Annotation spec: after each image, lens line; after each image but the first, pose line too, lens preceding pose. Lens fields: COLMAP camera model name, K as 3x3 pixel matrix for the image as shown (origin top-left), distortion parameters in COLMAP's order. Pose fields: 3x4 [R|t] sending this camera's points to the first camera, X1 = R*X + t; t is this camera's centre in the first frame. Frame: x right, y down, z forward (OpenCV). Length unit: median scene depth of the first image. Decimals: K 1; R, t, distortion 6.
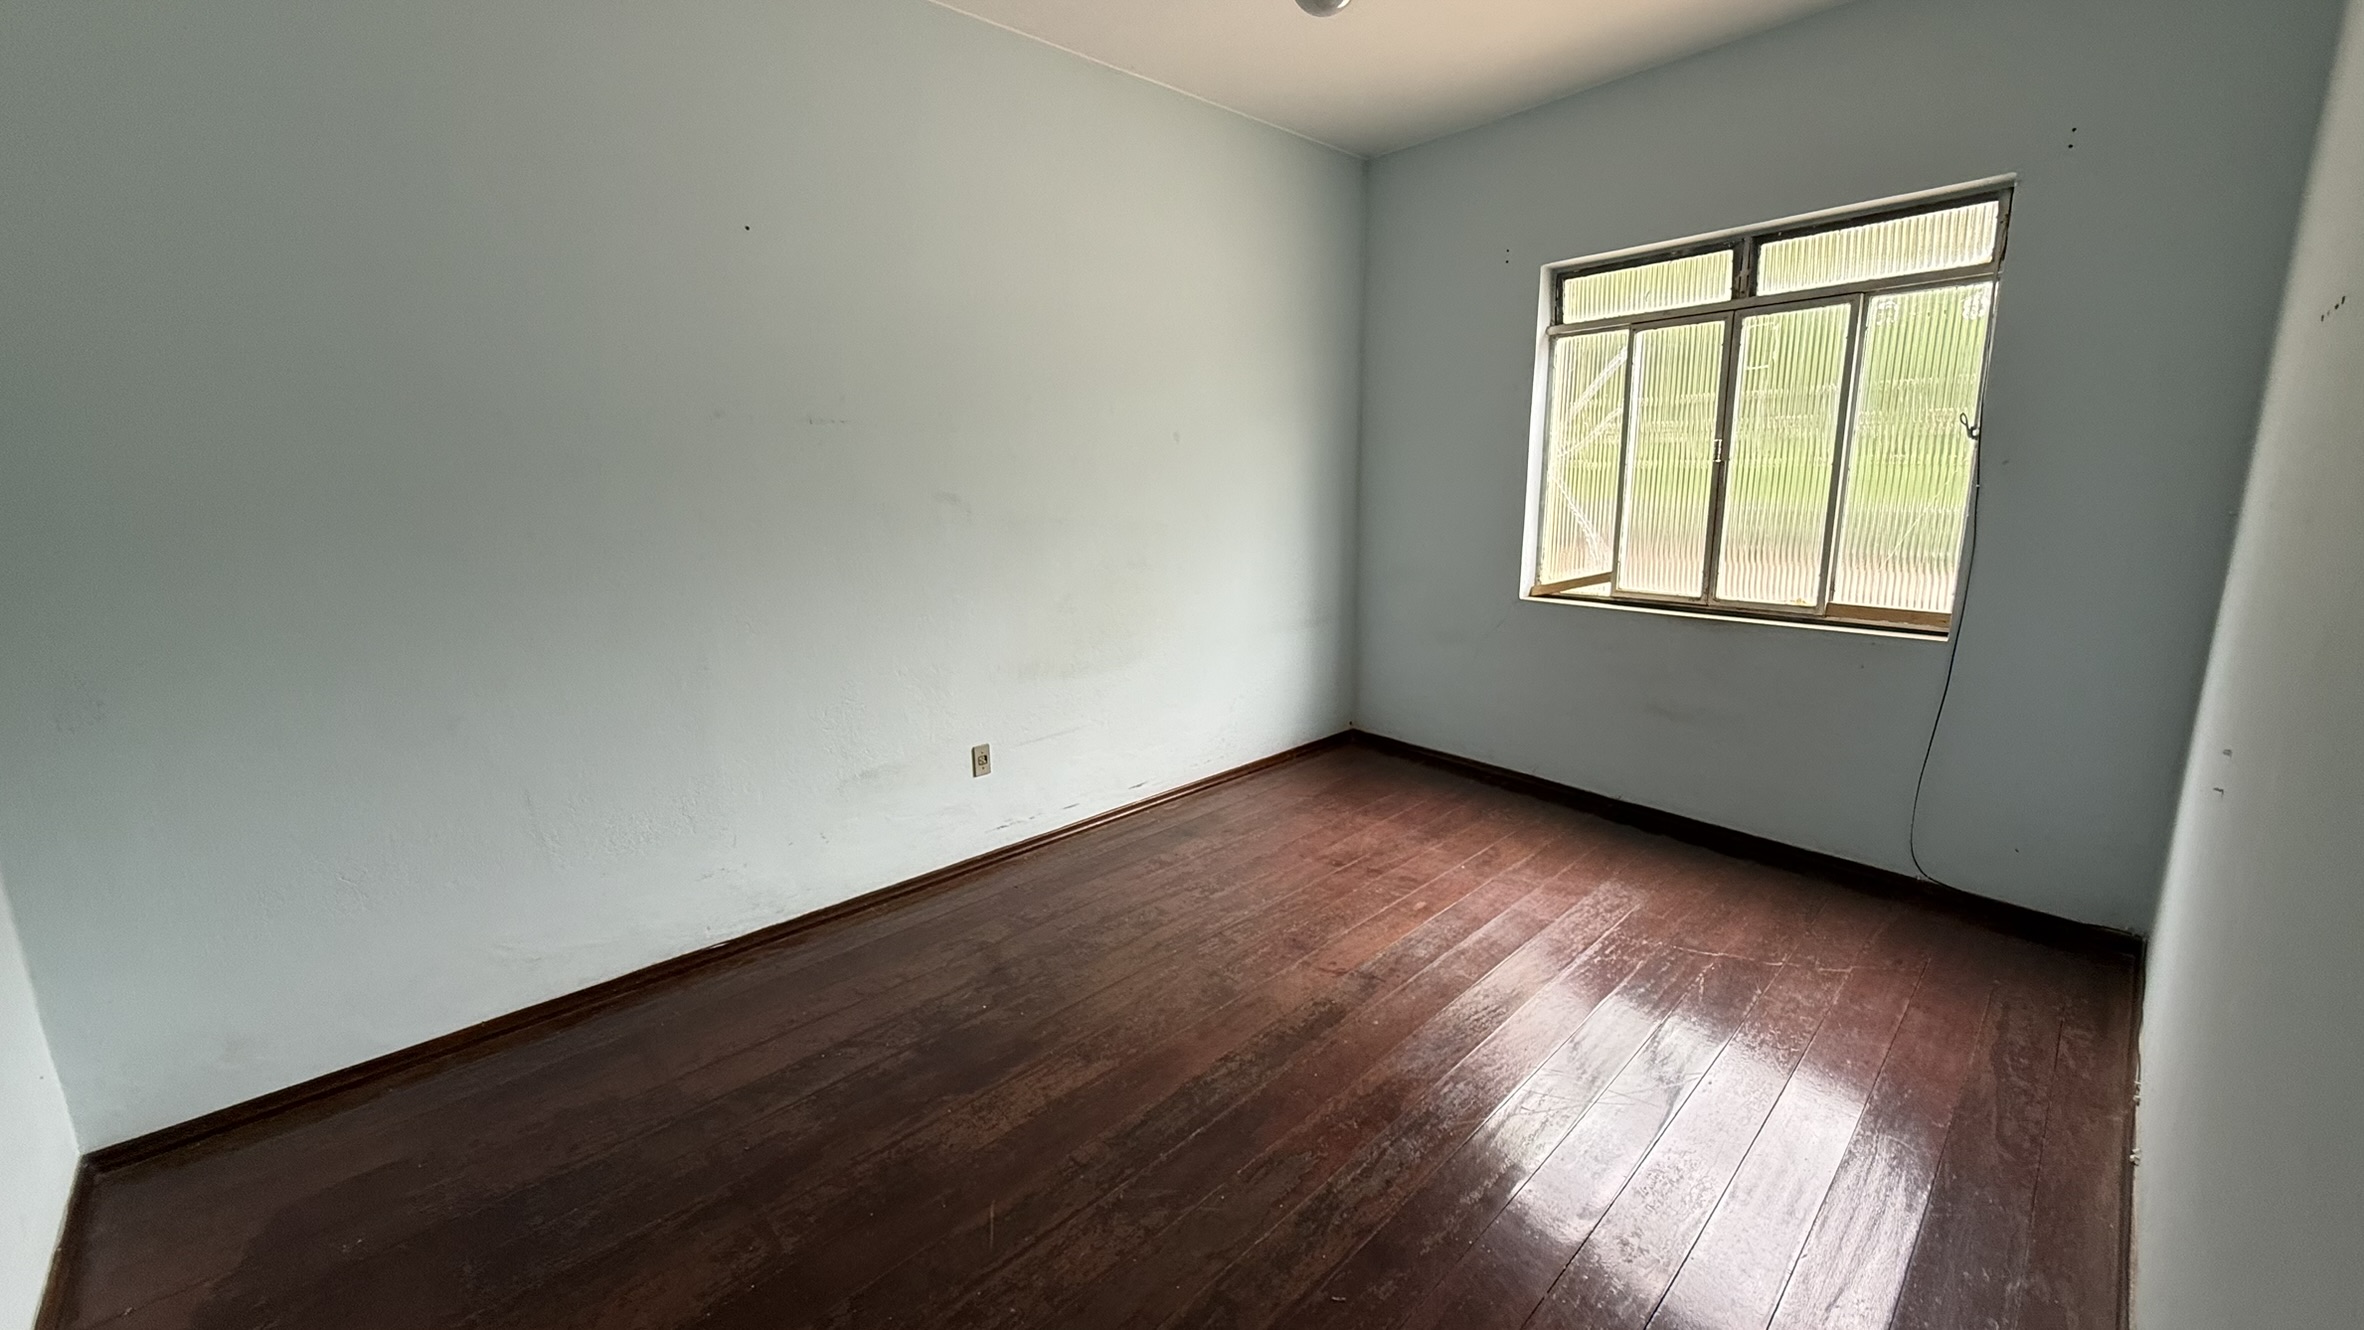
lens RADIAL K [[941.4, 0, 1189.4], [0, 941.4, 659.6], [0, 0, 1]] dist [0.000919, 0.000180]
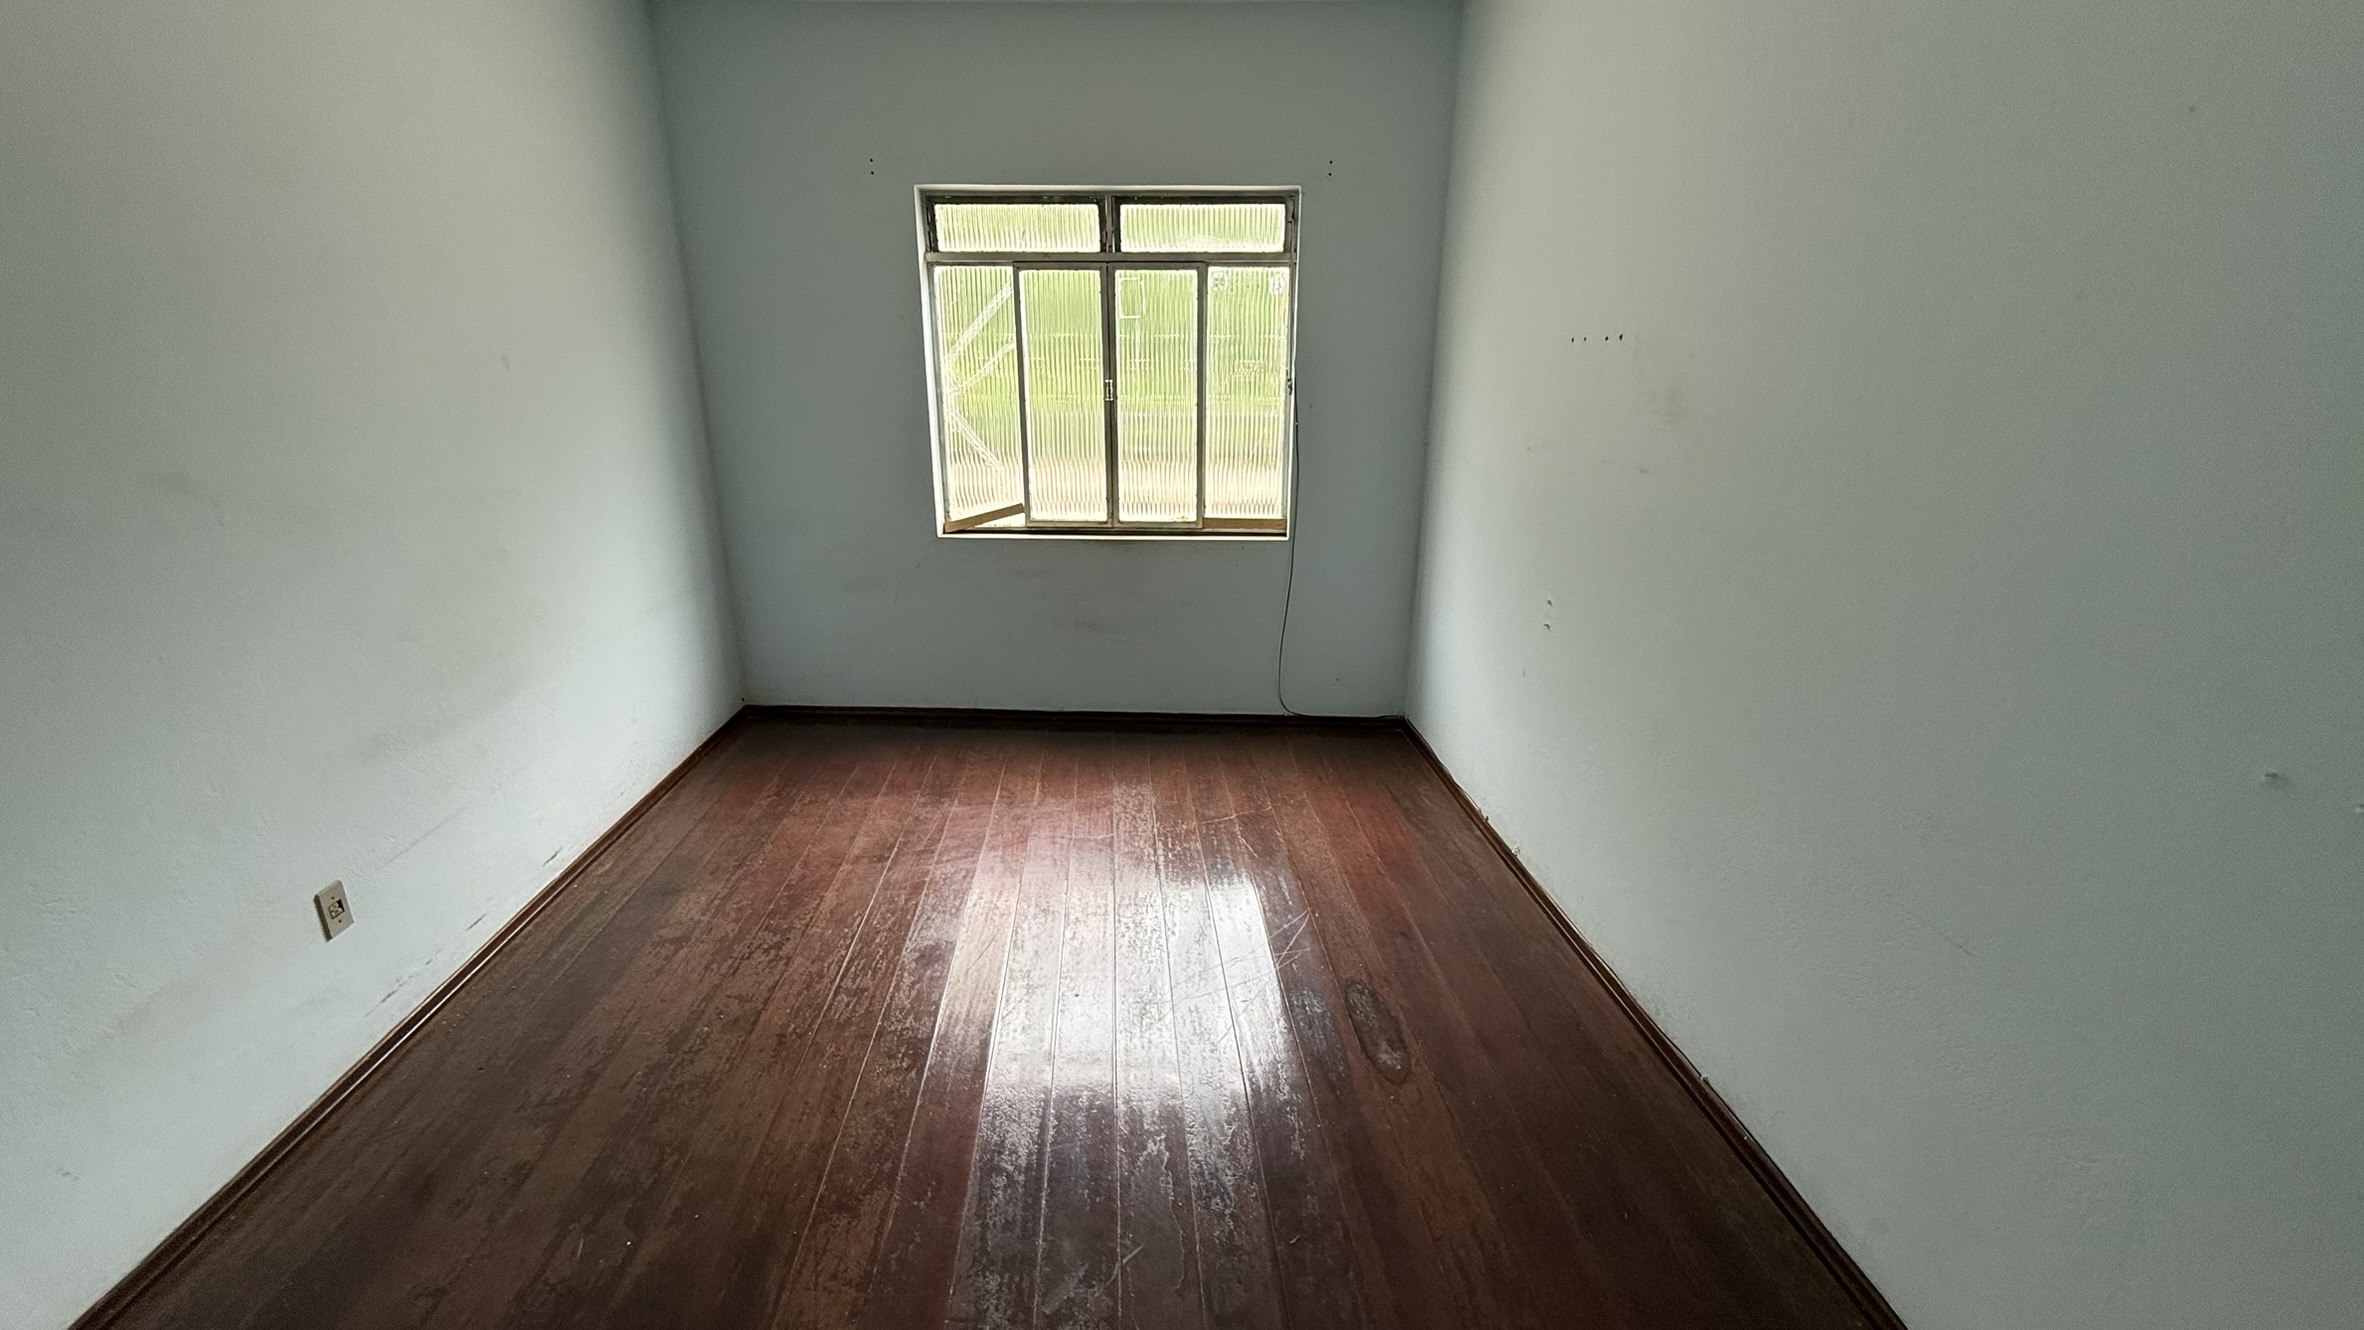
lens RADIAL K [[941.4, 0, 1189.4], [0, 941.4, 659.6], [0, 0, 1]] dist [0.000919, 0.000180]
pose [[0.648613, -0.206916, 0.732453, -0.273562], [0.132364, 0.978338, 0.159165, -0.074496], [-0.749520, -0.006286, 0.661951, 0.184402]]
